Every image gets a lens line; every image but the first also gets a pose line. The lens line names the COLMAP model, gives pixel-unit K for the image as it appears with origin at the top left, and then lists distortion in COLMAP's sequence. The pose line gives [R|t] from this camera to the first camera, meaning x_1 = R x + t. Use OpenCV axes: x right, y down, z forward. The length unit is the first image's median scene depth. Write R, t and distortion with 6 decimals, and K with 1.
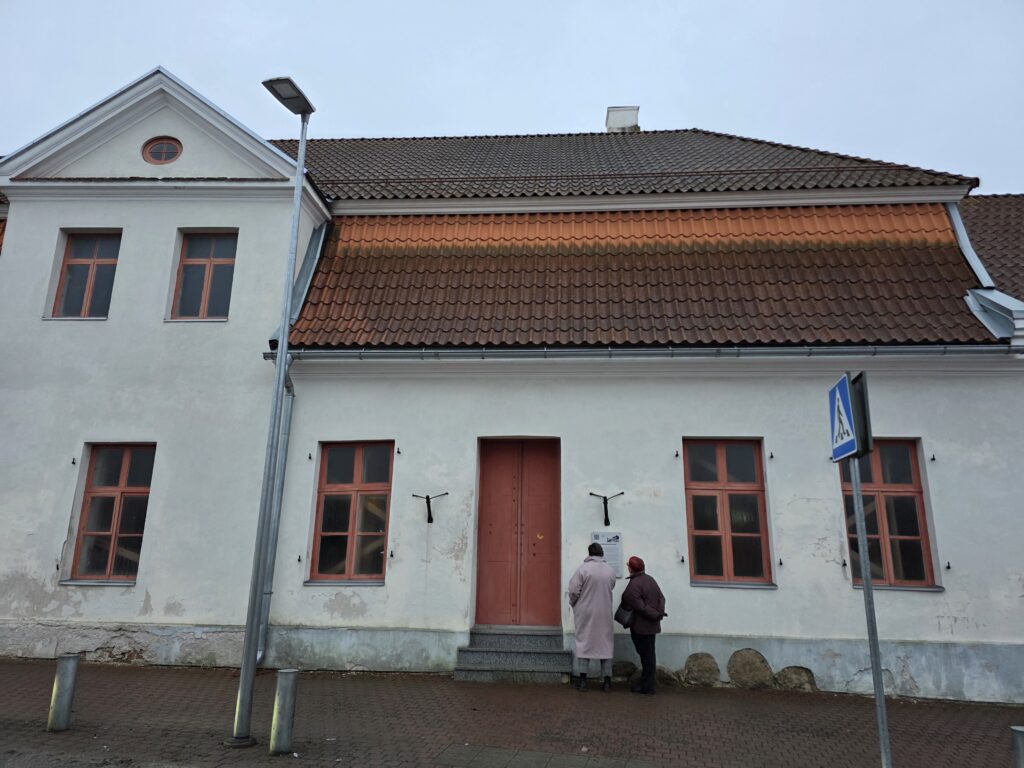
lens RADIAL K [[701.6, 0, 497.5], [0, 701.6, 365.6], [0, 0, 1]] dist [0.048979, -0.037527]
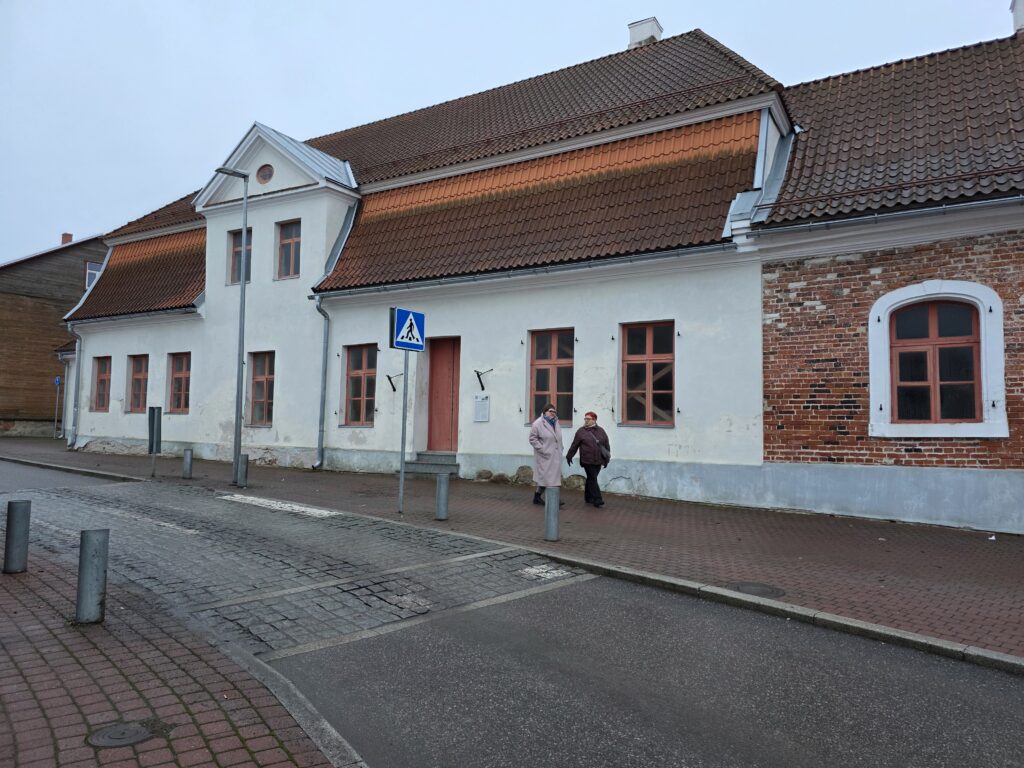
lens RADIAL K [[701.6, 0, 521.8], [0, 701.6, 366.7], [0, 0, 1]] dist [0.048979, -0.037527]
pose [[0.889443, -0.042017, -0.455111, 0.944125], [0.124917, 0.980200, 0.153636, -0.051868], [0.439645, -0.193502, 0.877080, -0.317871]]
